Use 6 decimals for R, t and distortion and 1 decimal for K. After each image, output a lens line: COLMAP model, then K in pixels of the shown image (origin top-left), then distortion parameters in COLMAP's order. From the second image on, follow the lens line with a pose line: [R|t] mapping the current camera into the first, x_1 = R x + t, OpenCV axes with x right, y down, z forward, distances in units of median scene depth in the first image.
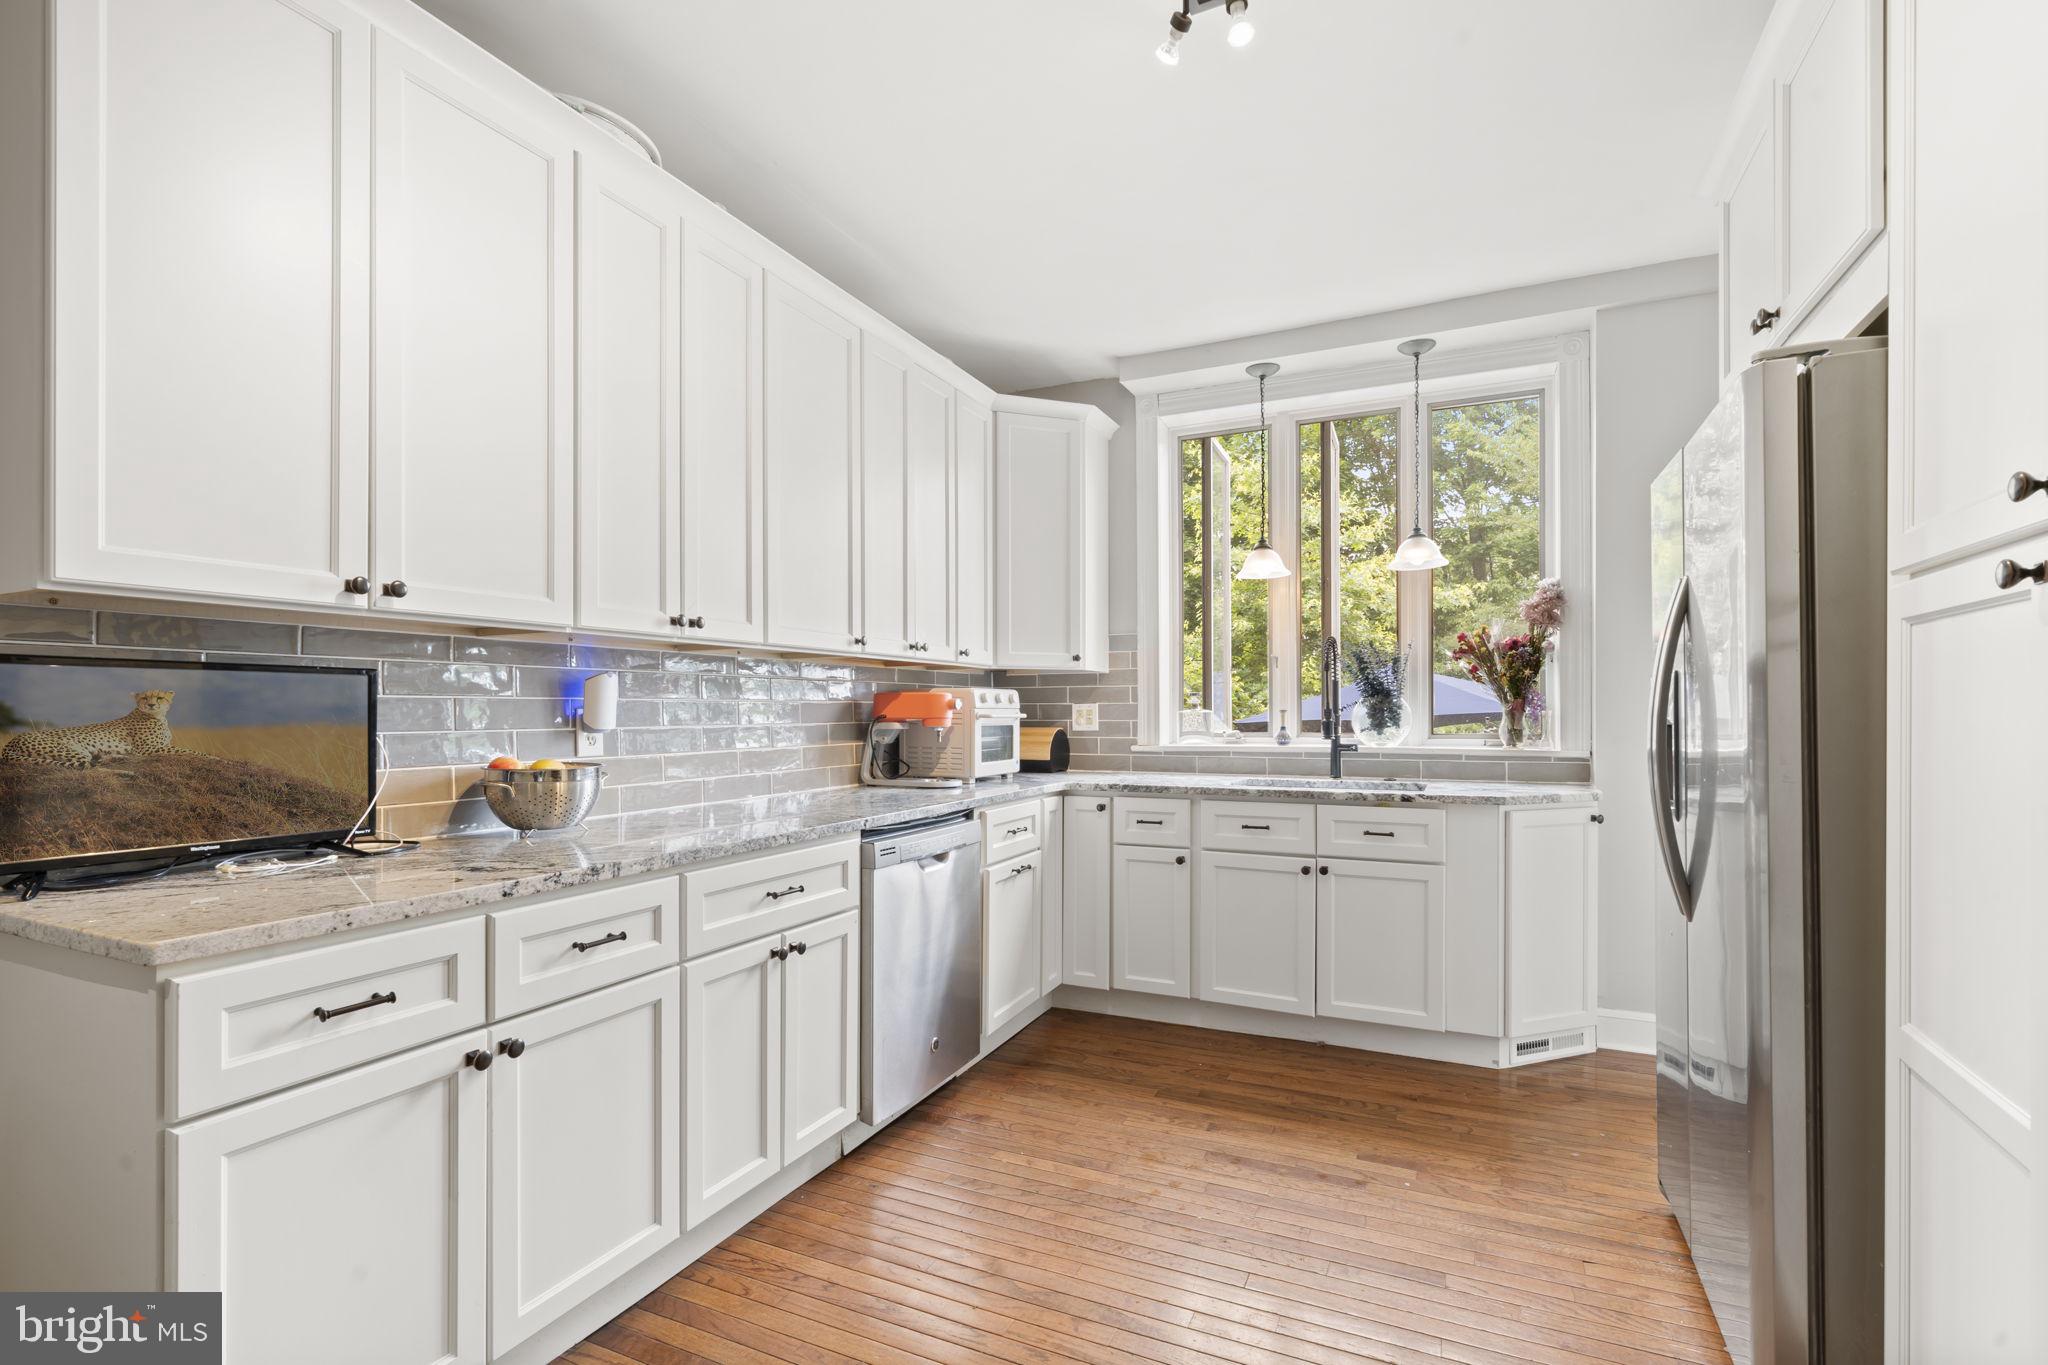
lens RADIAL K [[927.1, 0, 1031.1], [0, 927.1, 701.7], [0, 0, 1]] dist [-0.010671, 0.003215]
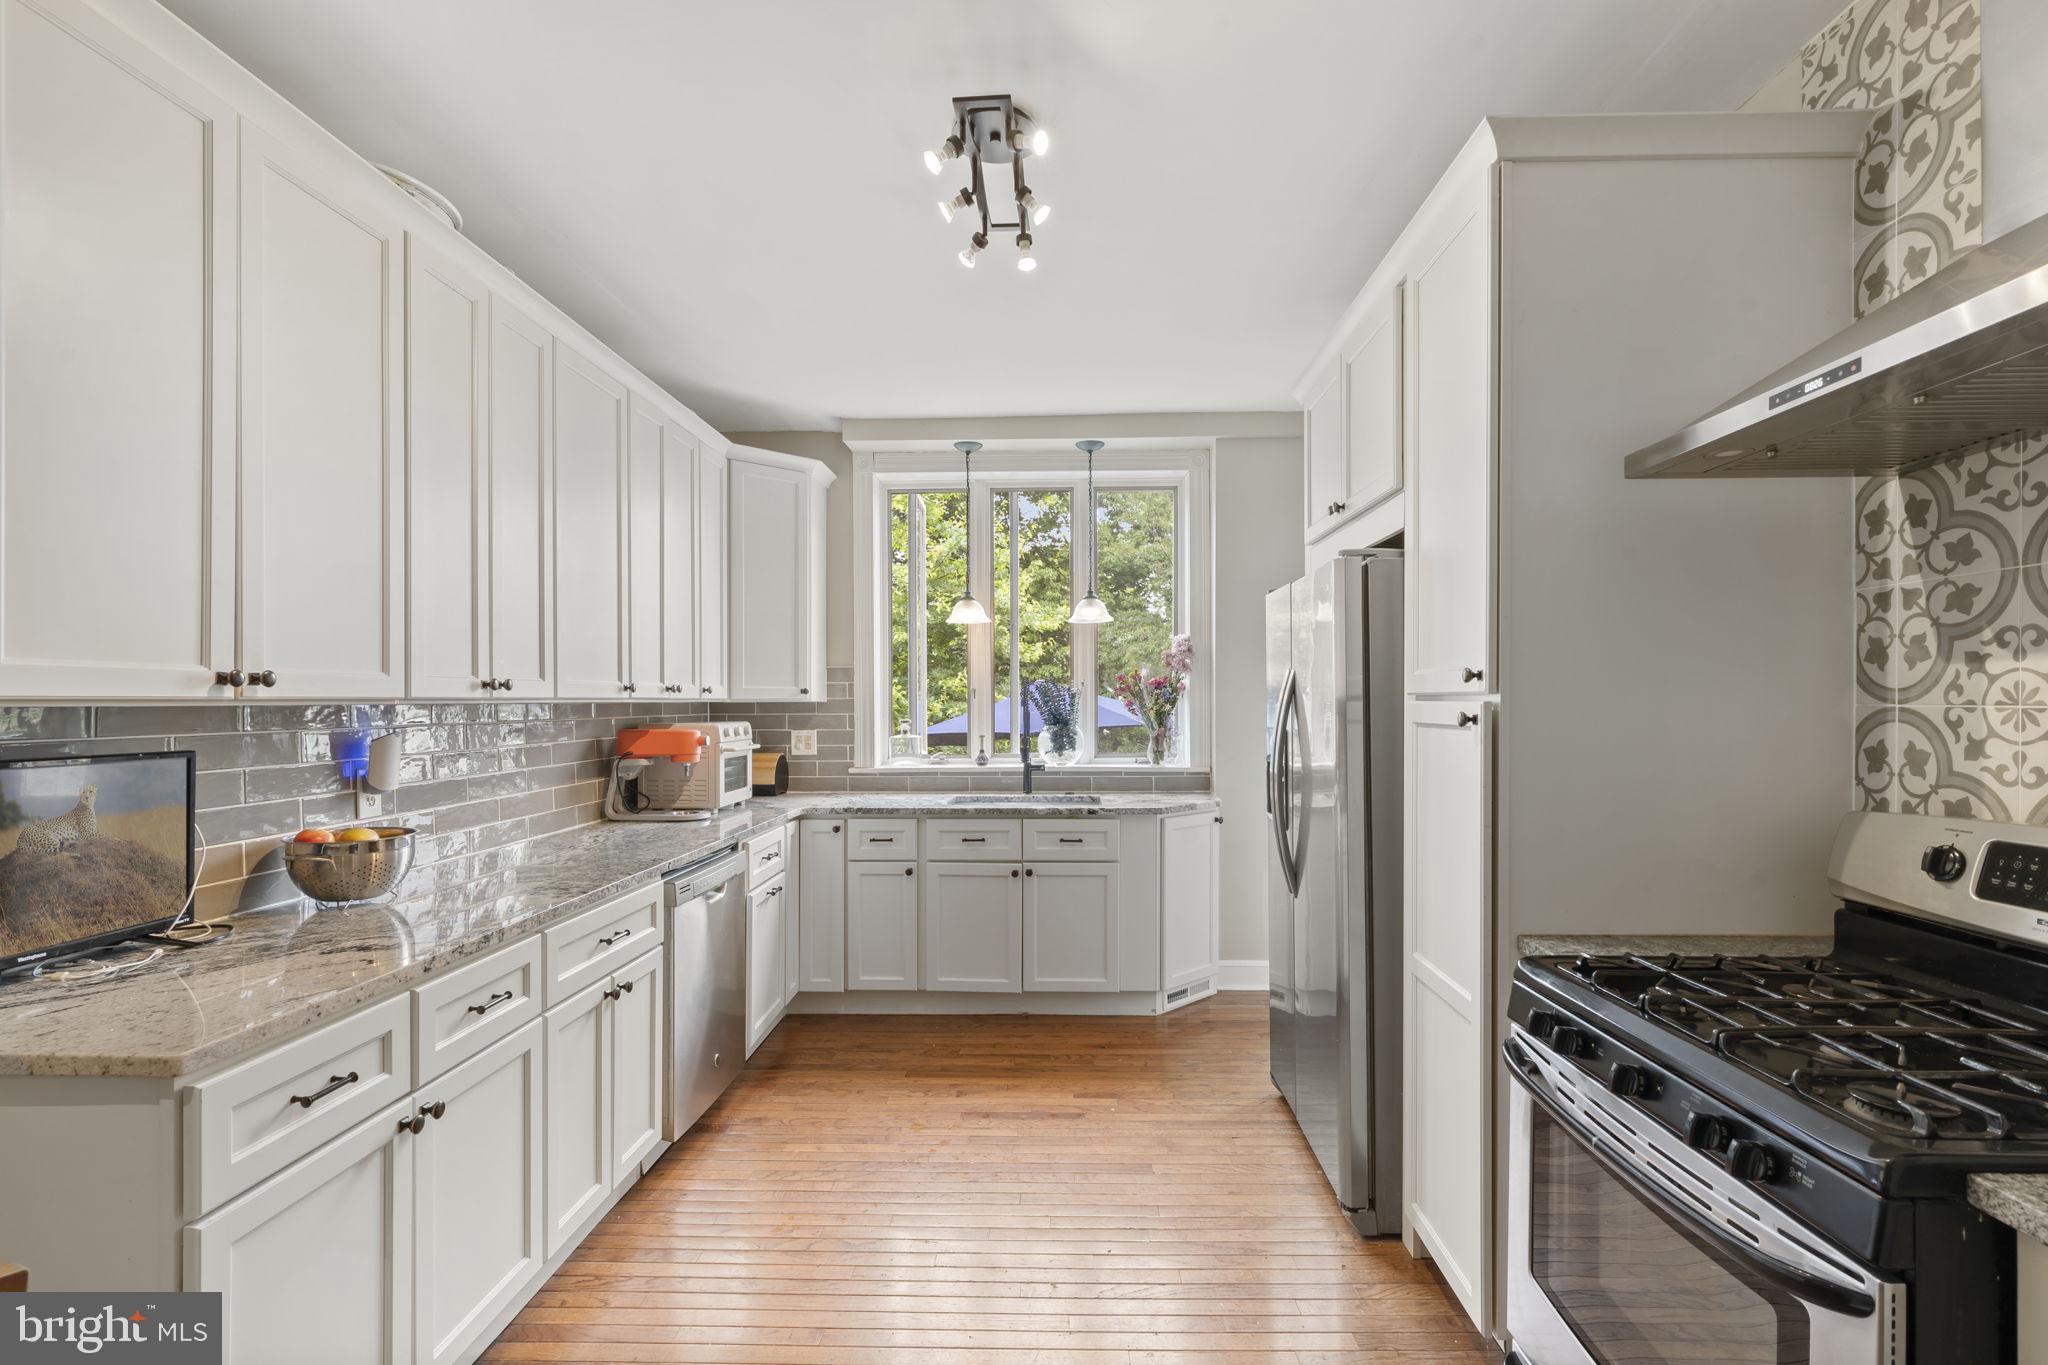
lens RADIAL K [[927.1, 0, 1032.1], [0, 927.1, 687.8], [0, 0, 1]] dist [-0.010671, 0.003215]
pose [[0.919726, 0.004015, 0.392539, -0.173823], [-0.002349, 0.999986, -0.004724, -0.060747], [-0.392553, 0.003423, 0.919723, -0.141728]]
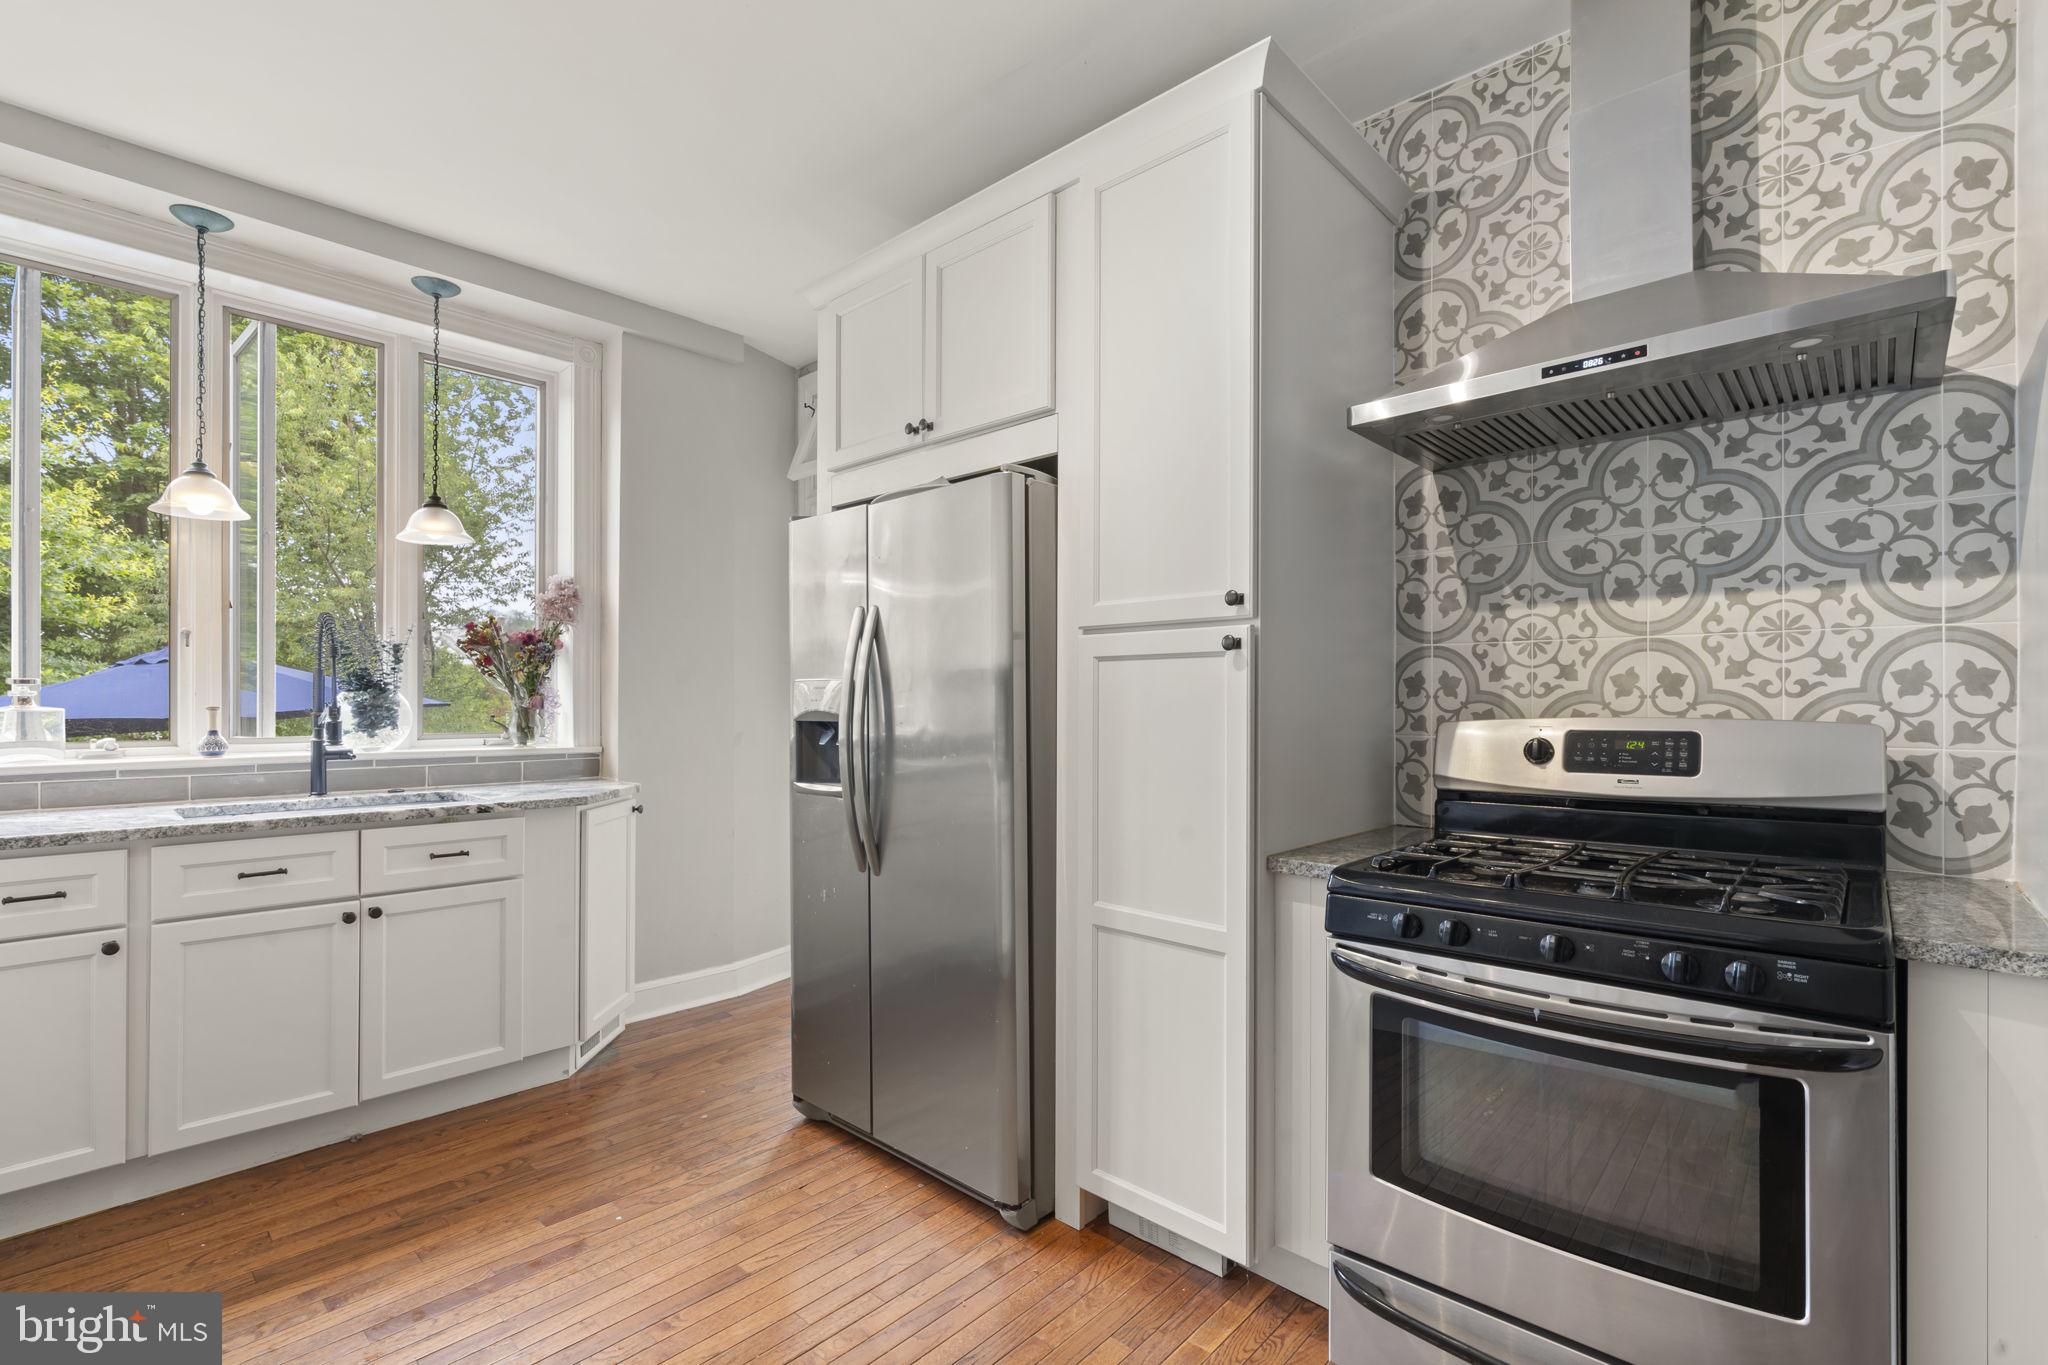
lens RADIAL K [[927.1, 0, 1025.0], [0, 927.1, 692.7], [0, 0, 1]] dist [-0.010671, 0.003215]
pose [[0.303583, 0.011886, 0.952731, -0.280074], [-0.012303, 0.999888, -0.008555, -0.004672], [-0.952726, -0.009124, 0.303695, 0.253617]]
